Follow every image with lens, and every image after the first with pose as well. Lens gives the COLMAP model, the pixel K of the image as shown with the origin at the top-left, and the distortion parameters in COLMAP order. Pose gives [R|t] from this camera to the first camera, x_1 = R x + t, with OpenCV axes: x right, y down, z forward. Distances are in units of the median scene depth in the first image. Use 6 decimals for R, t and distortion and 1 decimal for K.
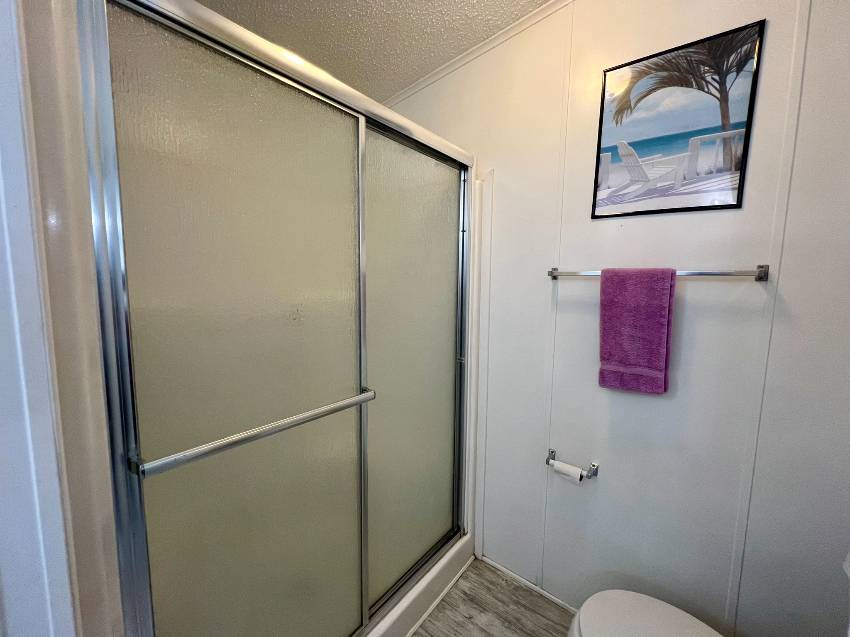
lens RADIAL K [[343.8, 0, 425.1], [0, 343.8, 319.2], [0, 0, 1]] dist [0.000508, 0.001248]
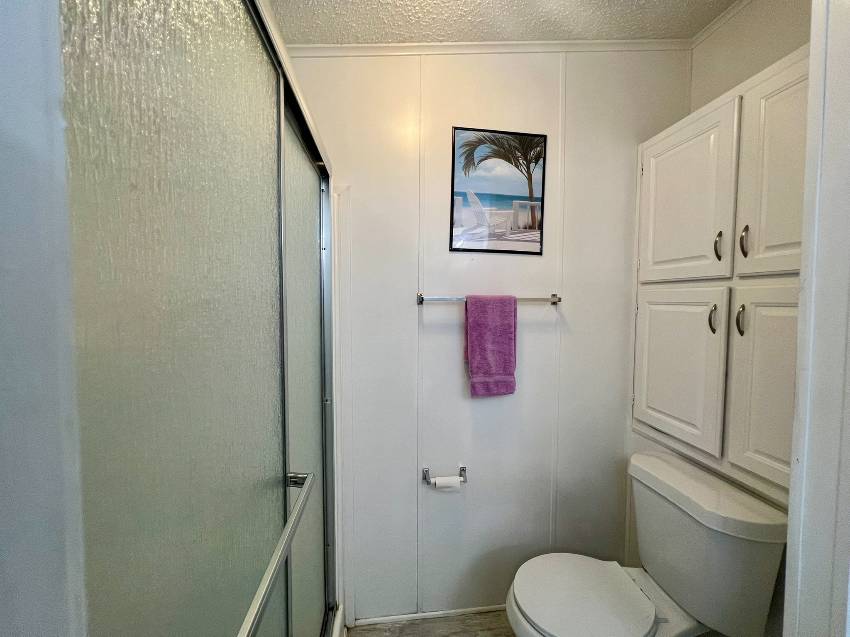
lens RADIAL K [[343.8, 0, 425.5], [0, 343.8, 315.7], [0, 0, 1]] dist [0.000508, 0.001248]
pose [[0.697424, -0.046380, 0.715157, -0.435420], [0.083690, 0.996347, -0.016999, -0.073869], [-0.711756, 0.071707, 0.698758, 0.311071]]
